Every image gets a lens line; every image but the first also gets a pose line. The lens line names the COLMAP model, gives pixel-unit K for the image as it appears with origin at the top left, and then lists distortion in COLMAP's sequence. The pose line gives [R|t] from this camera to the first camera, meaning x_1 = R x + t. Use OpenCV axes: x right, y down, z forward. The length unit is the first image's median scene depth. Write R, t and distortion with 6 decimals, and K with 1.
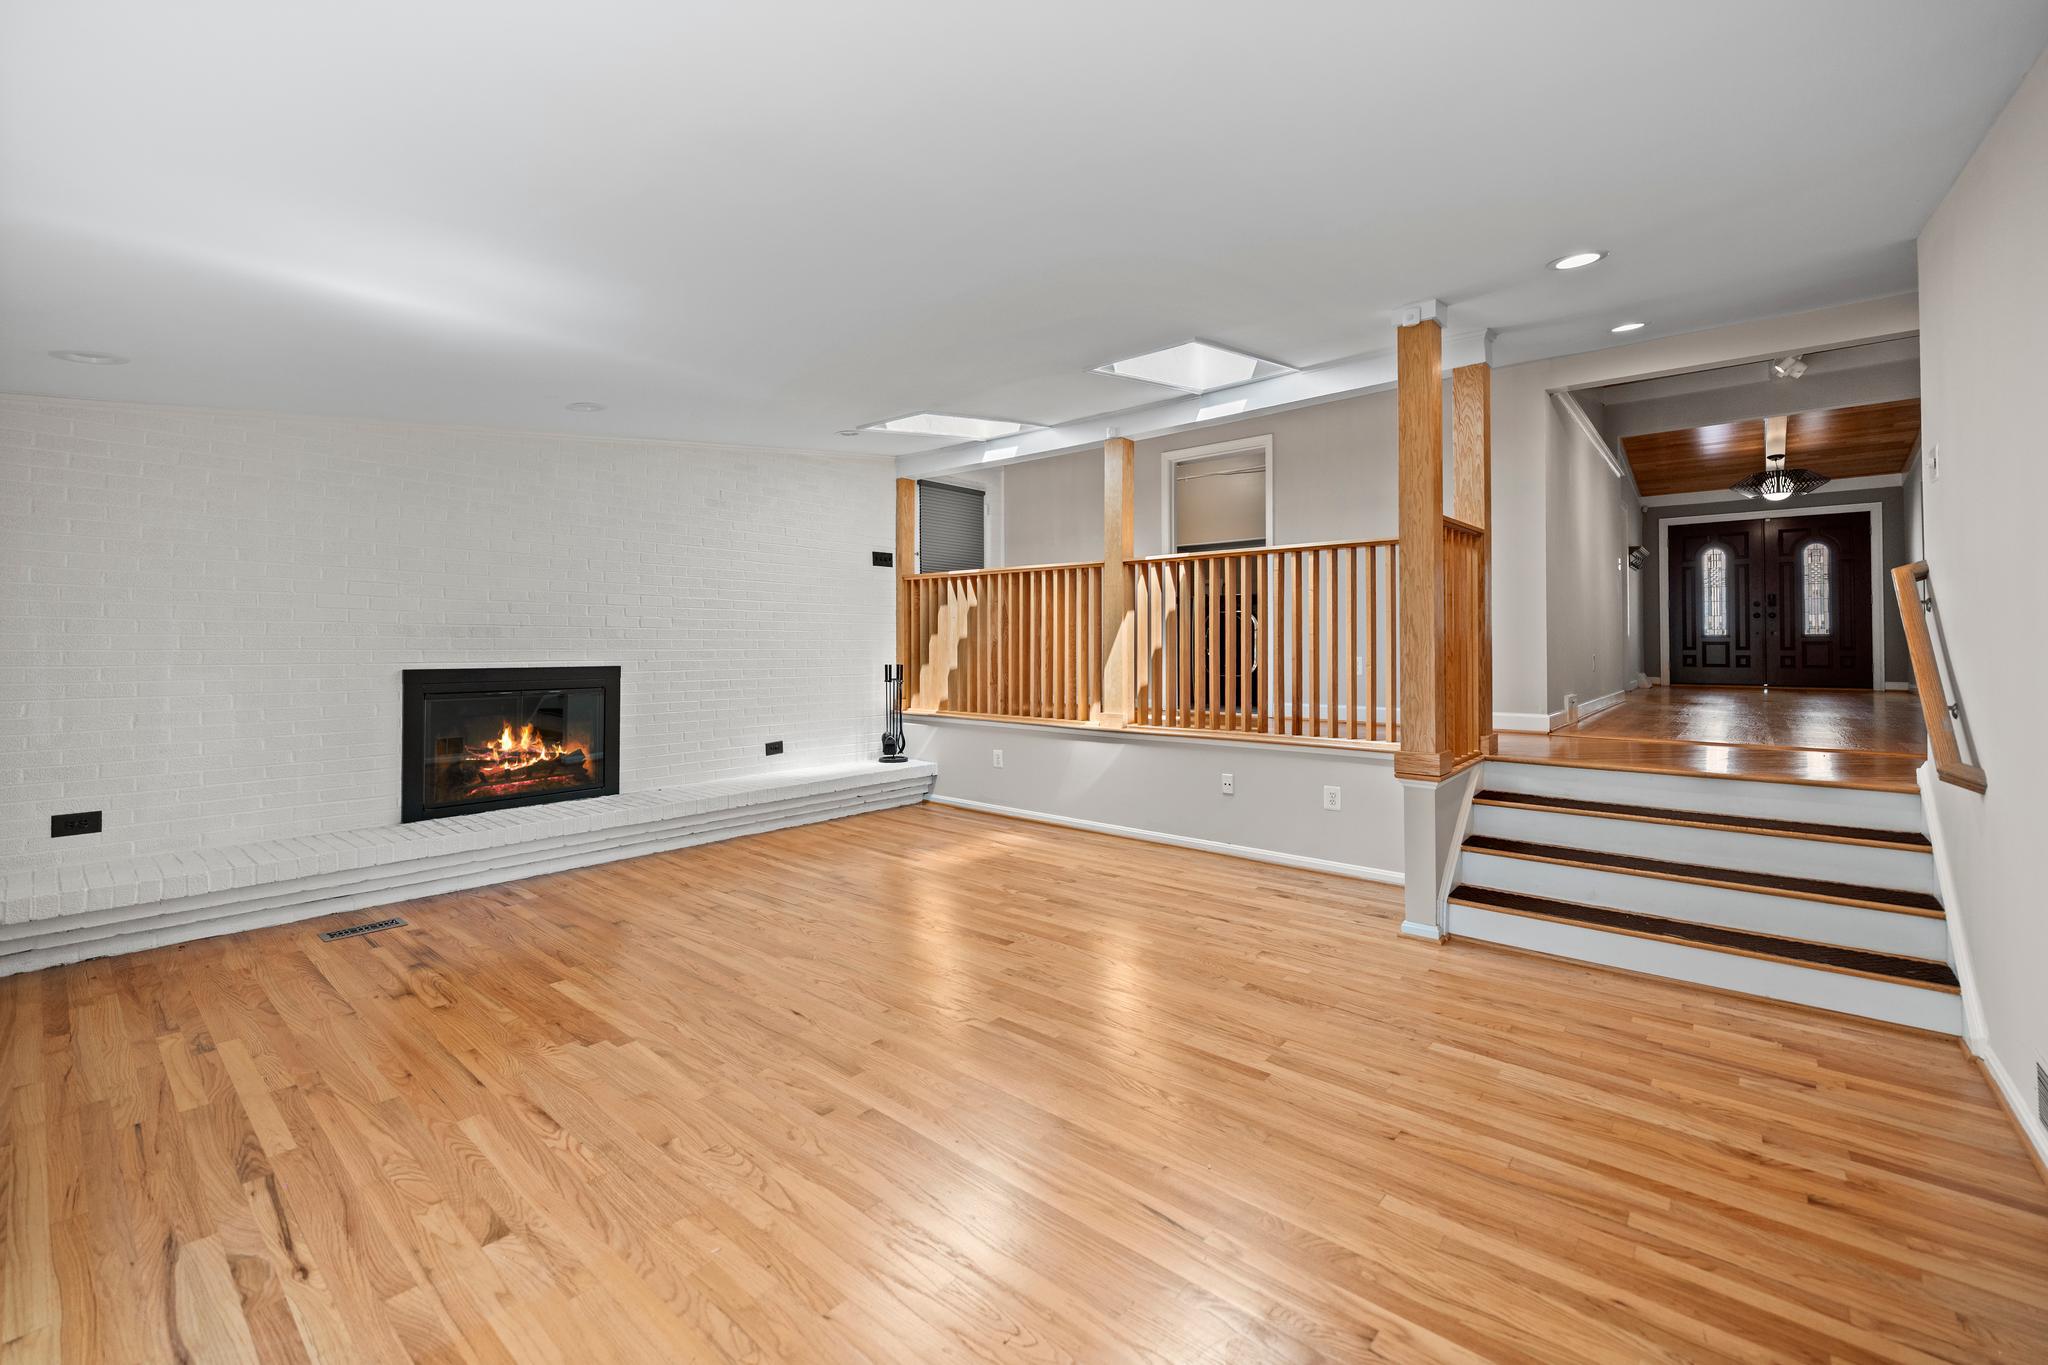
lens RADIAL K [[843.6, 0, 1016.9], [0, 843.6, 637.4], [0, 0, 1]] dist [0.003841, -0.000079]
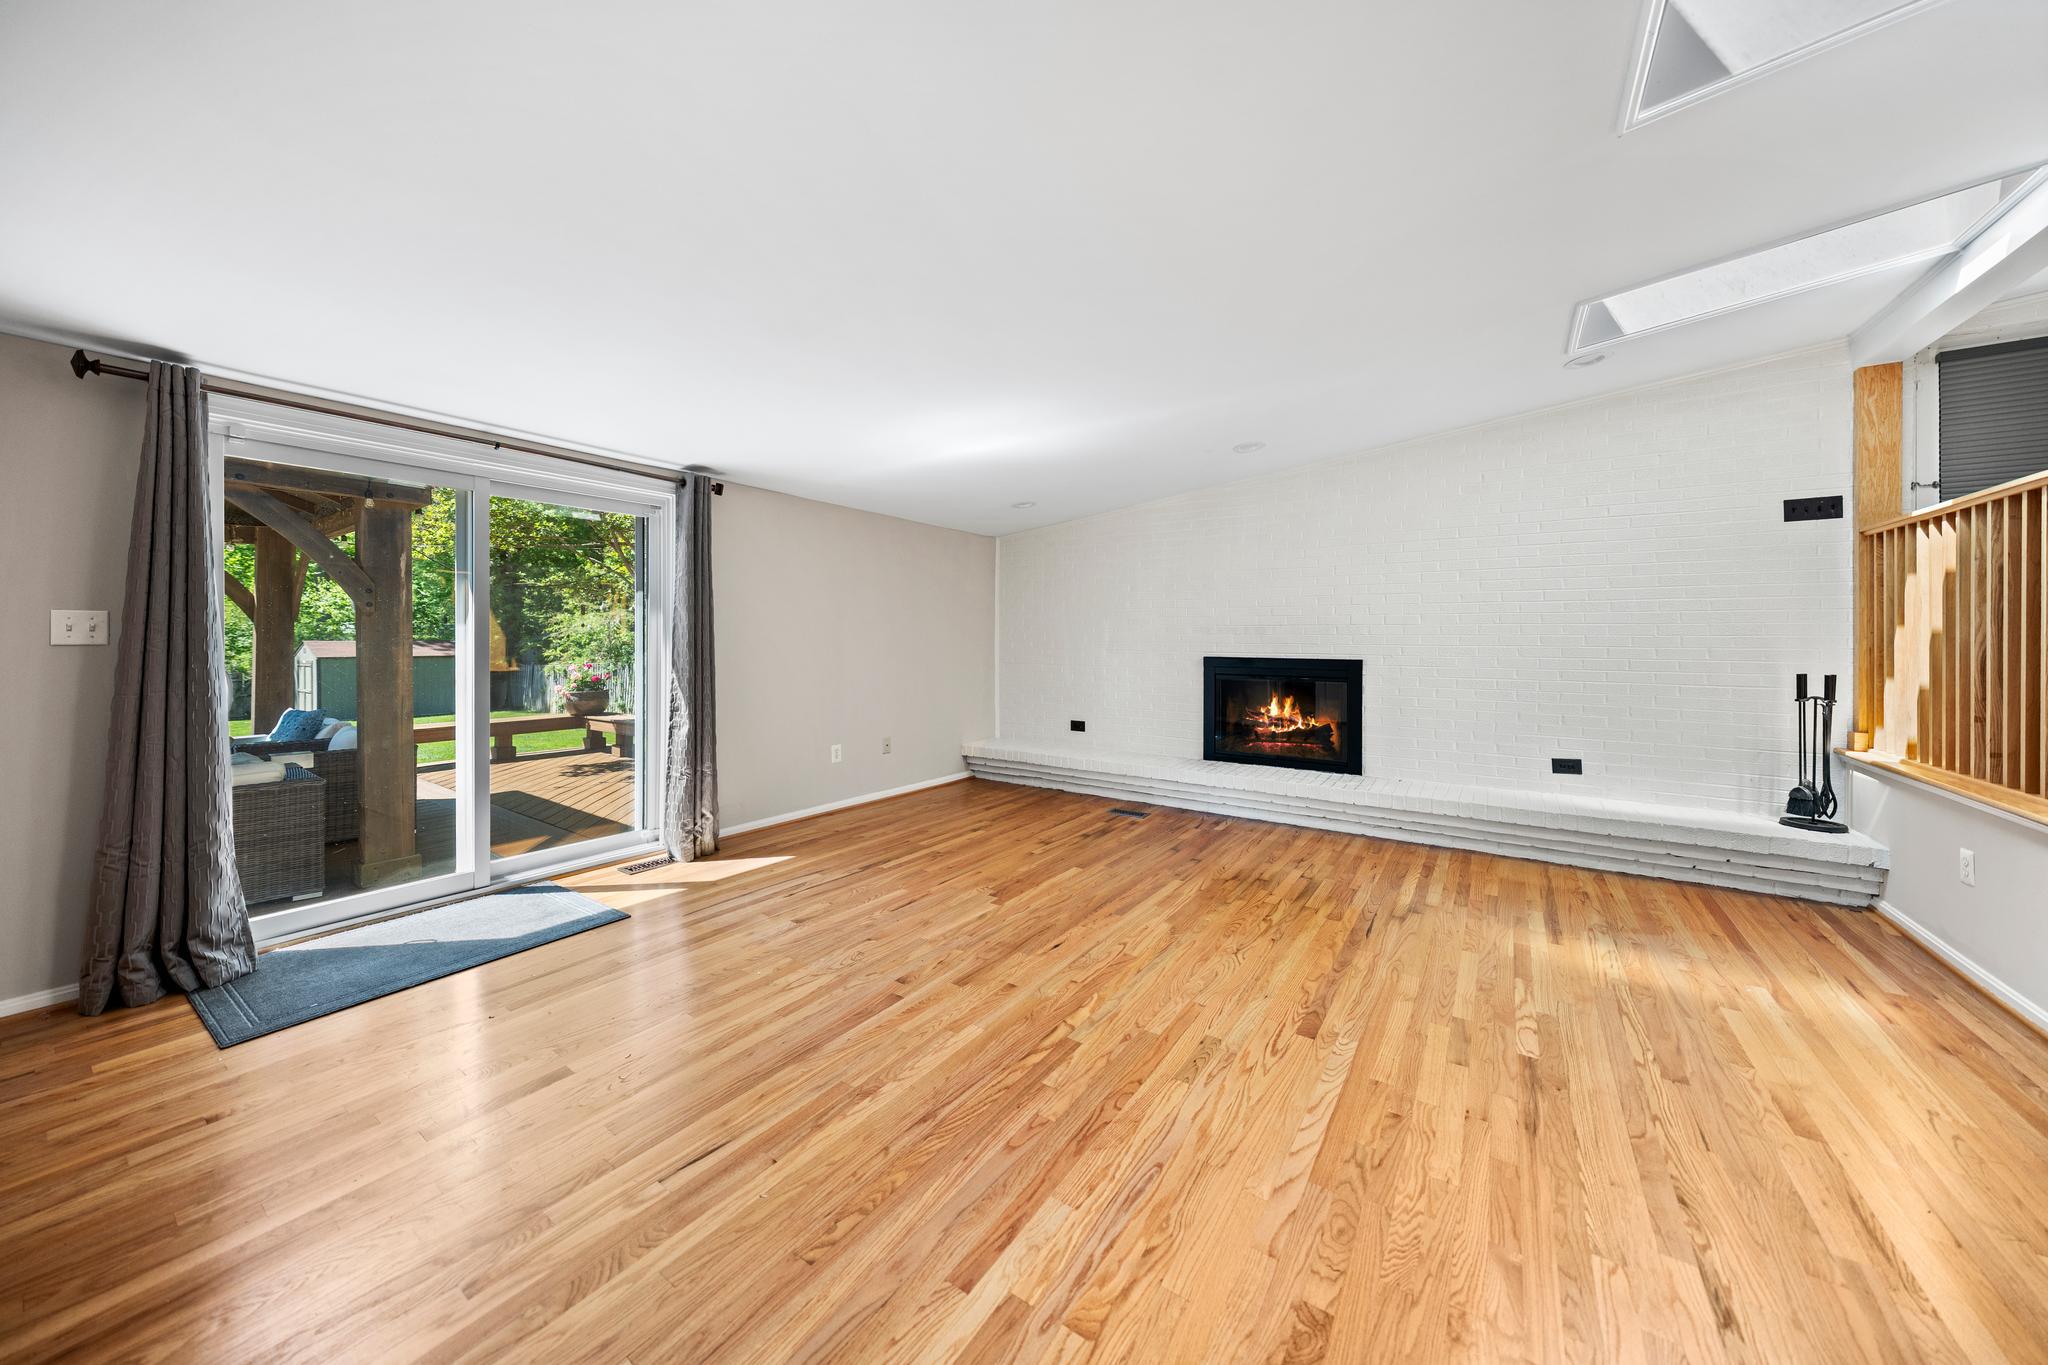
lens RADIAL K [[705.2, 0, 1032.6], [0, 705.2, 648.9], [0, 0, 1]] dist [-0.000958, 0.000063]
pose [[0.121281, 0.012937, -0.992534, 0.729151], [0.002546, 0.999908, 0.013344, 0.010905], [0.992615, -0.004145, 0.121236, 0.855752]]
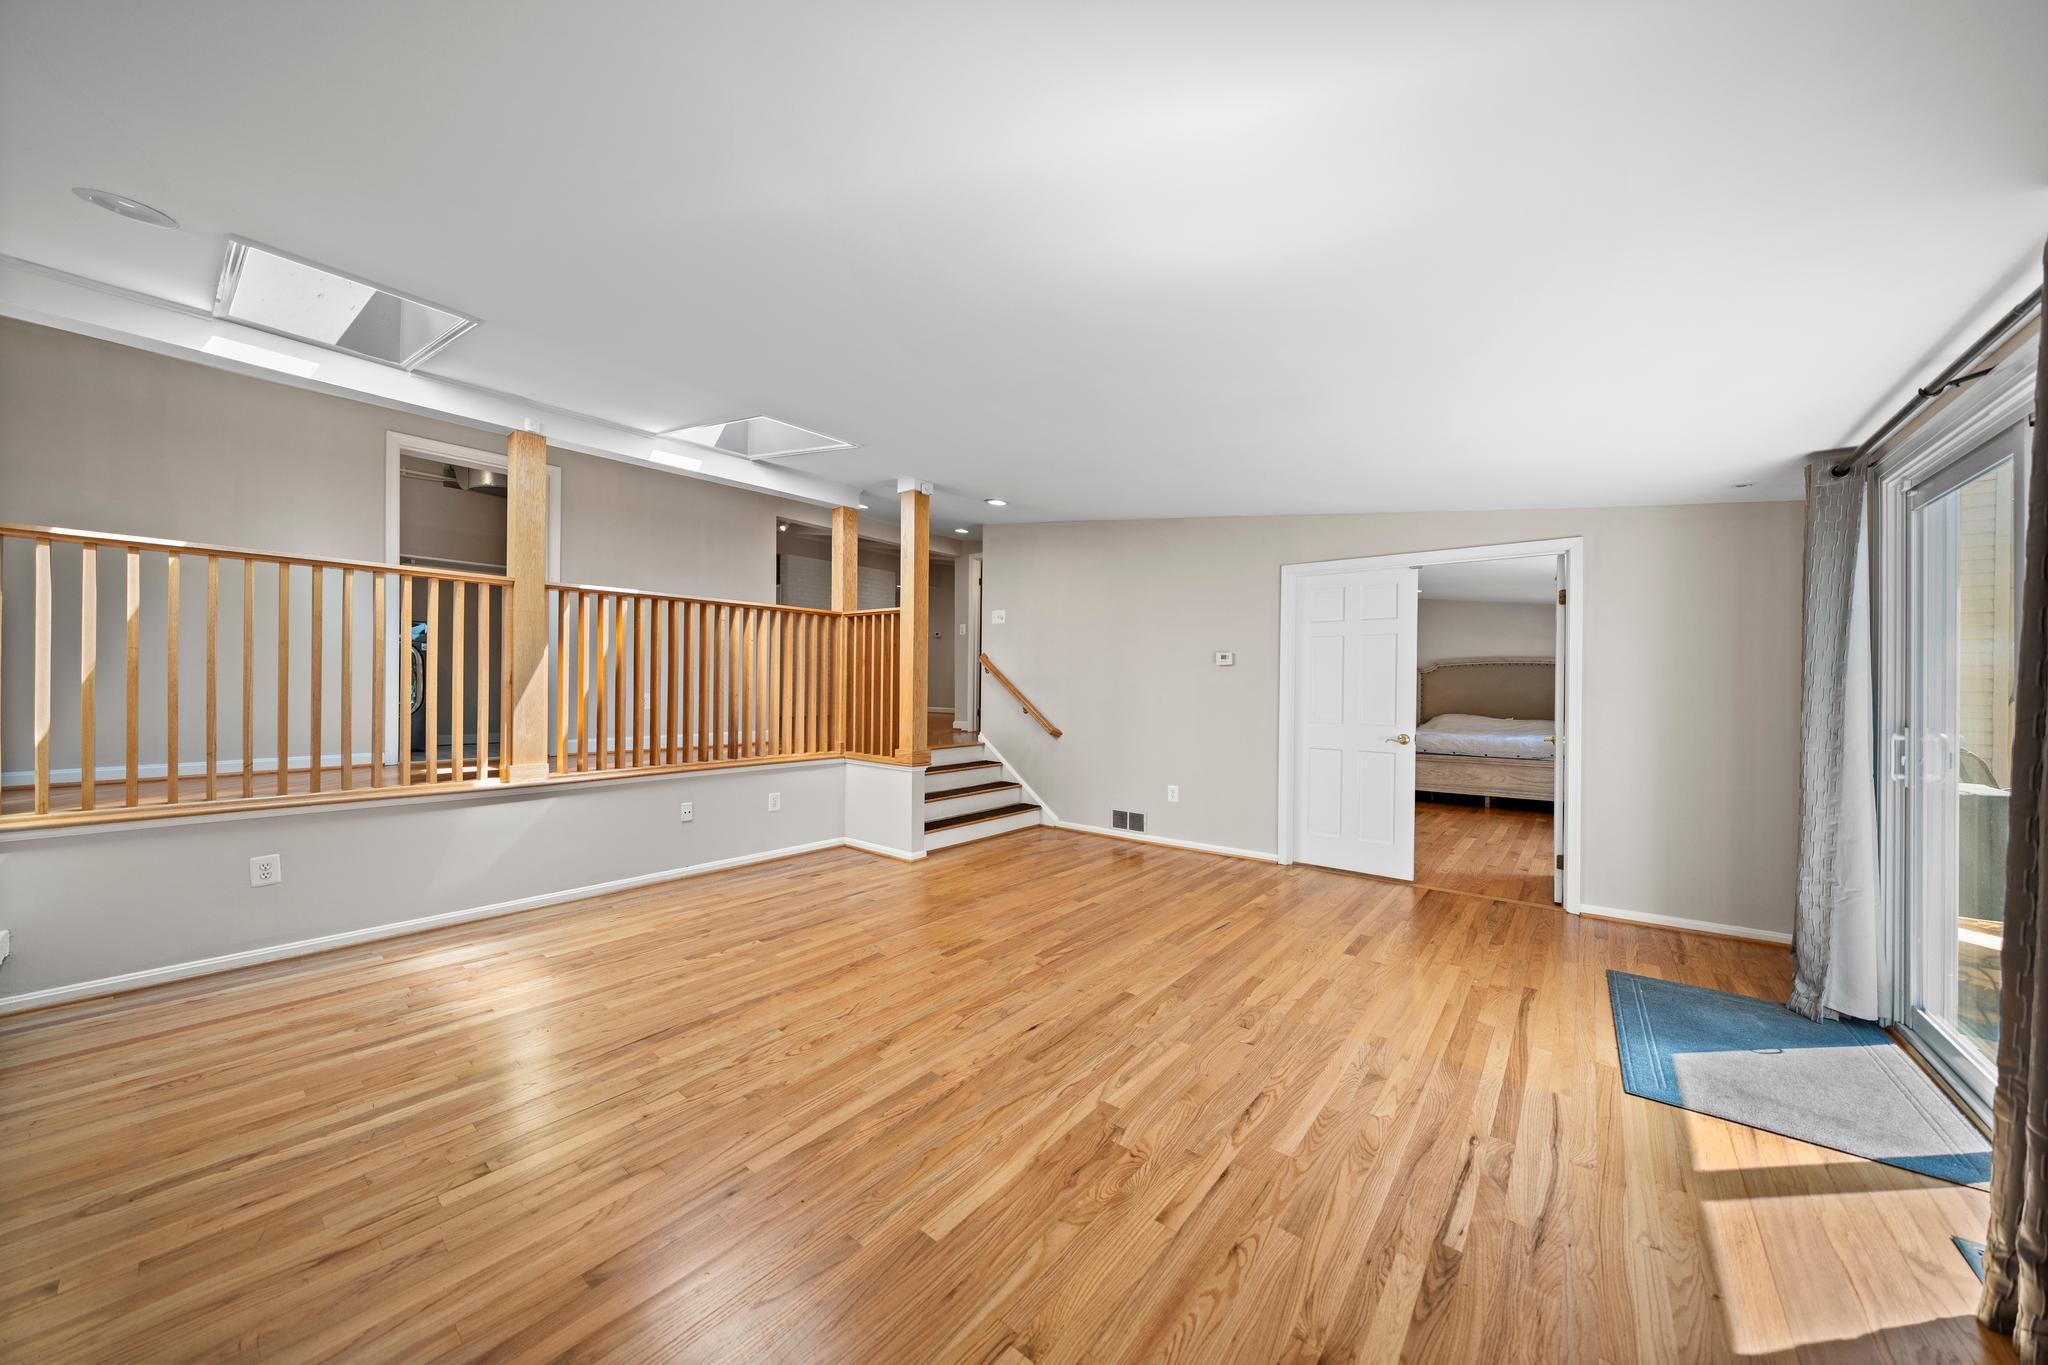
lens RADIAL K [[695.2, 0, 1024.0], [0, 695.2, 682.5], [0, 0, 1]] dist [0.000086, 0.000081]
pose [[-0.023392, 0.005764, 0.999710, -1.167866], [-0.019277, 0.999795, -0.006216, 0.007717], [-0.999541, -0.019417, -0.023276, 1.052468]]
